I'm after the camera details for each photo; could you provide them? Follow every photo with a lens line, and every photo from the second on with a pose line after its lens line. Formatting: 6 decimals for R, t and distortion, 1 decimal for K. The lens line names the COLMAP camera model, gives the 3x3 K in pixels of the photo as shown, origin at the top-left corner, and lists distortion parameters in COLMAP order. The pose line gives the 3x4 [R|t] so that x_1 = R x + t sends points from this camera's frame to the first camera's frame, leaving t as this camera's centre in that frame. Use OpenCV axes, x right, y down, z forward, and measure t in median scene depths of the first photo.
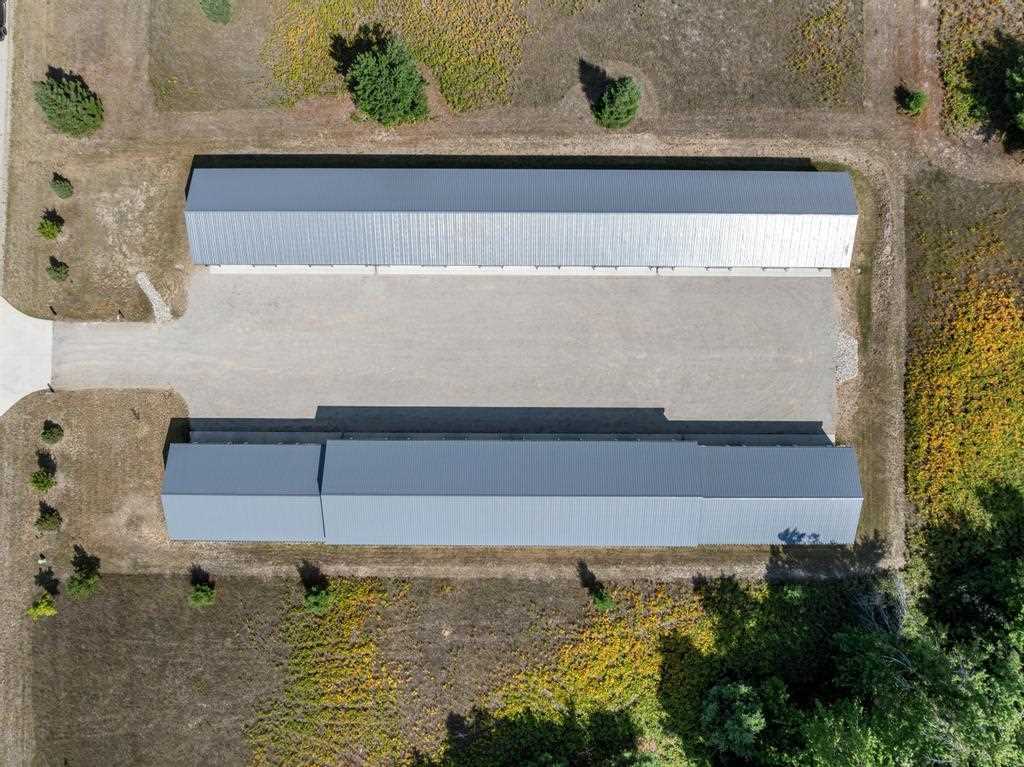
lens RADIAL K [[740.9, 0, 512.9], [0, 740.9, 385.3], [0, 0, 1]] dist [-0.045811, 0.016326]
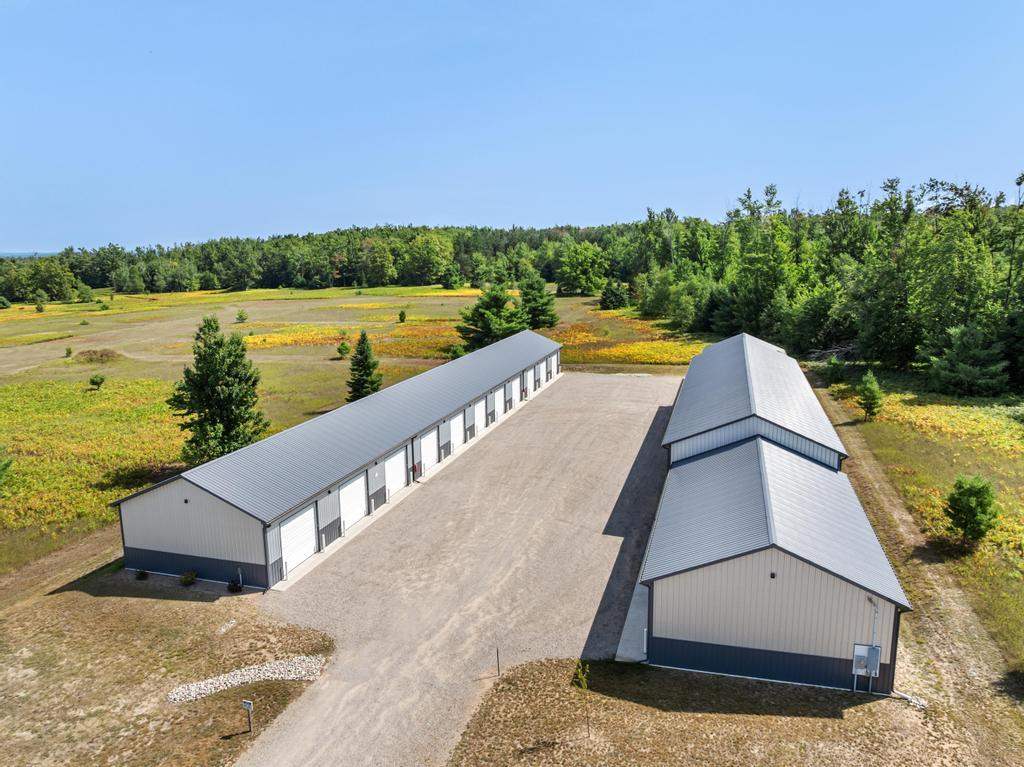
lens RADIAL K [[740.9, 0, 515.8], [0, 740.9, 383.5], [0, 0, 1]] dist [-0.045811, 0.016326]
pose [[0.266558, -0.174153, 0.947954, -0.794485], [0.963819, 0.047221, -0.262343, 0.106898], [0.000925, 0.983586, 0.180439, 0.786528]]
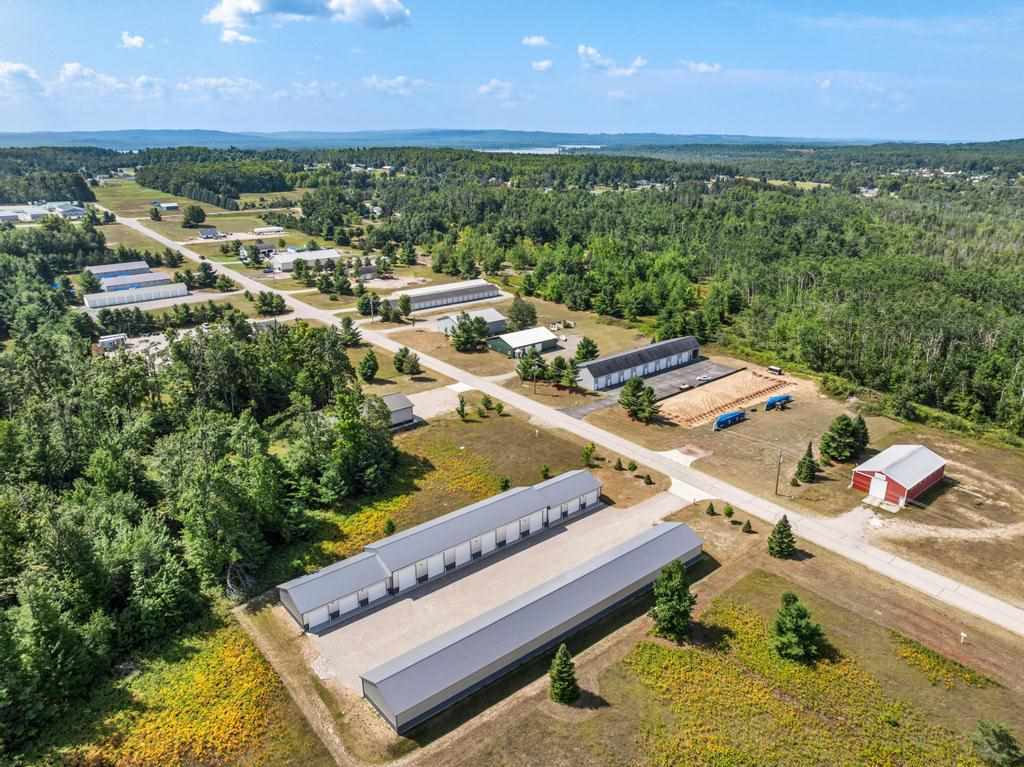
lens RADIAL K [[740.9, 0, 513.7], [0, 740.9, 382.6], [0, 0, 1]] dist [-0.045811, 0.016326]
pose [[-0.765149, 0.204535, -0.610501, 0.932374], [-0.643830, -0.235041, 0.728175, -1.182646], [0.005445, 0.950222, 0.311527, 0.041906]]
